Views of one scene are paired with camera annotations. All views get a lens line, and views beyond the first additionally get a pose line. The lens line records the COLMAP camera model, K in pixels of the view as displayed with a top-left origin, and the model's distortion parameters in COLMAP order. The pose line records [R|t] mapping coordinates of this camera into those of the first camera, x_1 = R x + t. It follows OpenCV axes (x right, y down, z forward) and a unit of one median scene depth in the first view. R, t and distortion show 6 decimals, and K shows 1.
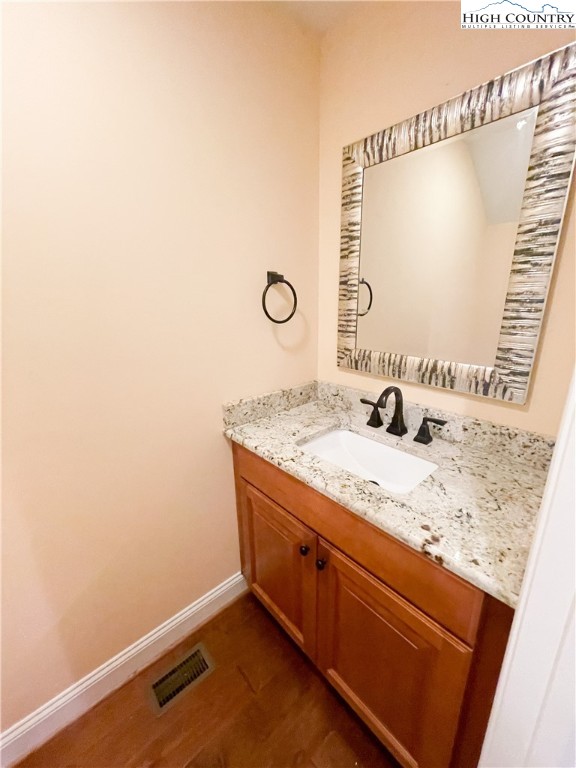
lens RADIAL K [[309.1, 0, 288.0], [0, 309.1, 384.0], [0, 0, 1]] dist [-0.000493, -0.000151]
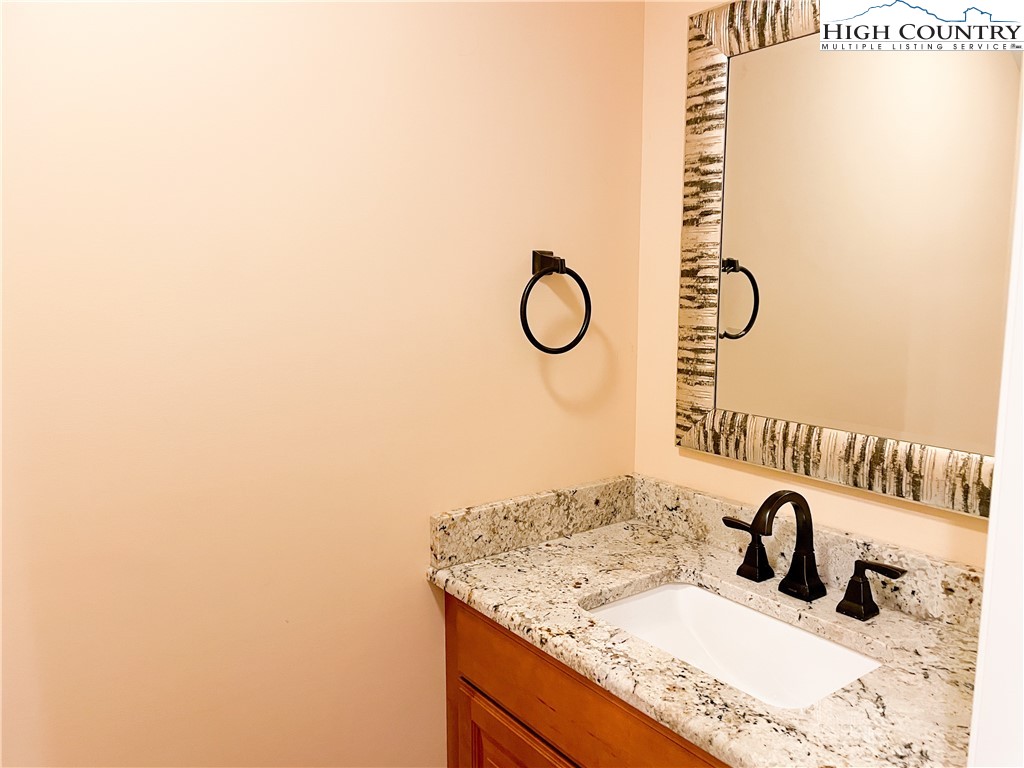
lens RADIAL K [[769.7, 0, 517.0], [0, 769.7, 387.4], [0, 0, 1]] dist [0.096085, -0.114334]
pose [[0.995927, 0.025838, -0.086380, 0.022396], [-0.037134, 0.990574, -0.131848, 0.022195], [0.082159, 0.134518, 0.987499, -0.219865]]
